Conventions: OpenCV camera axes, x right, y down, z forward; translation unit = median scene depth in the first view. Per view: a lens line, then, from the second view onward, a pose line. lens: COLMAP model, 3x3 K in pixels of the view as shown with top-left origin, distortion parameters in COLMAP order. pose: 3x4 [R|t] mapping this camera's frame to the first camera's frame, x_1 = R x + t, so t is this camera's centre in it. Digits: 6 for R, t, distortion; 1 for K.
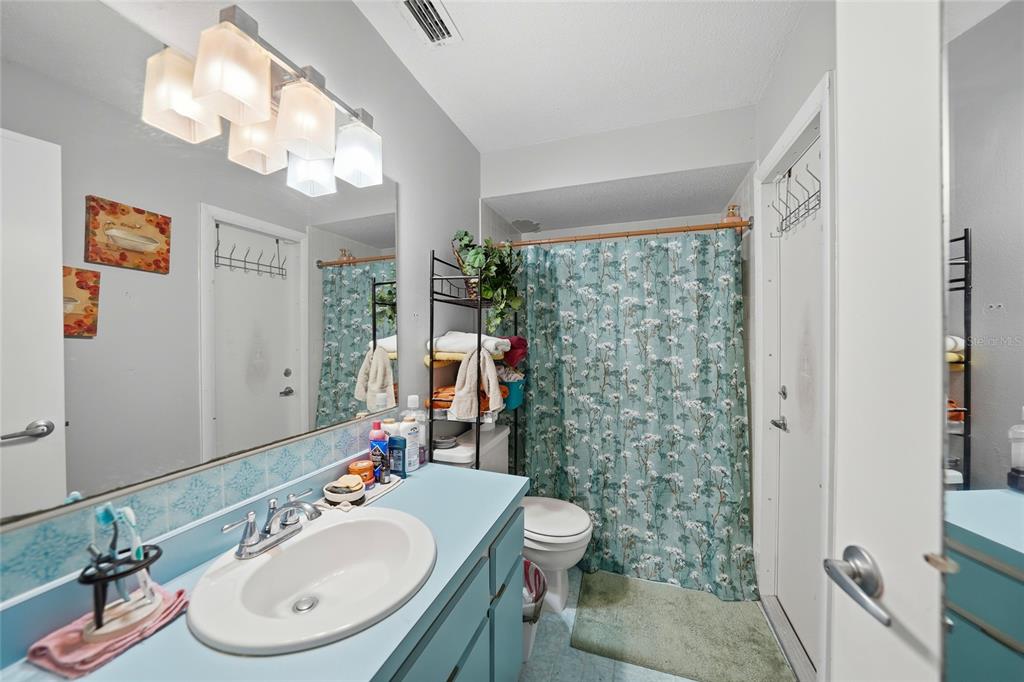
lens RADIAL K [[356.2, 0, 509.9], [0, 356.2, 342.4], [0, 0, 1]] dist [-0.013238, 0.003585]
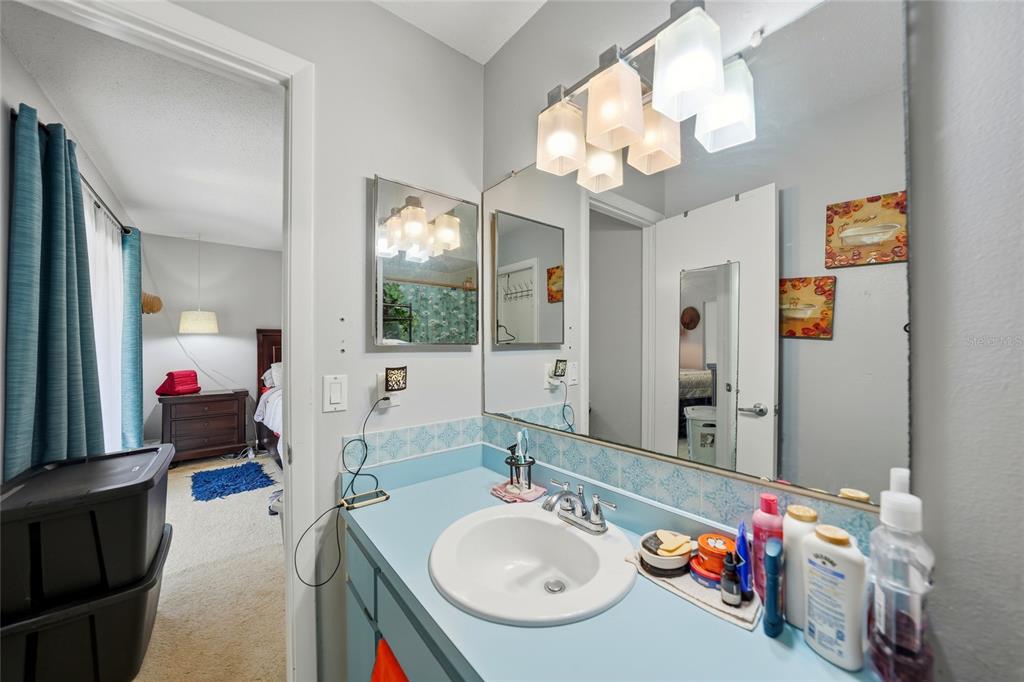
lens RADIAL K [[356.2, 0, 508.3], [0, 356.2, 339.5], [0, 0, 1]] dist [-0.013238, 0.003585]
pose [[-0.496514, 0.004558, -0.868017, 0.225949], [0.001631, 0.999989, 0.004319, -0.018129], [0.868027, 0.000729, -0.496516, 0.700139]]
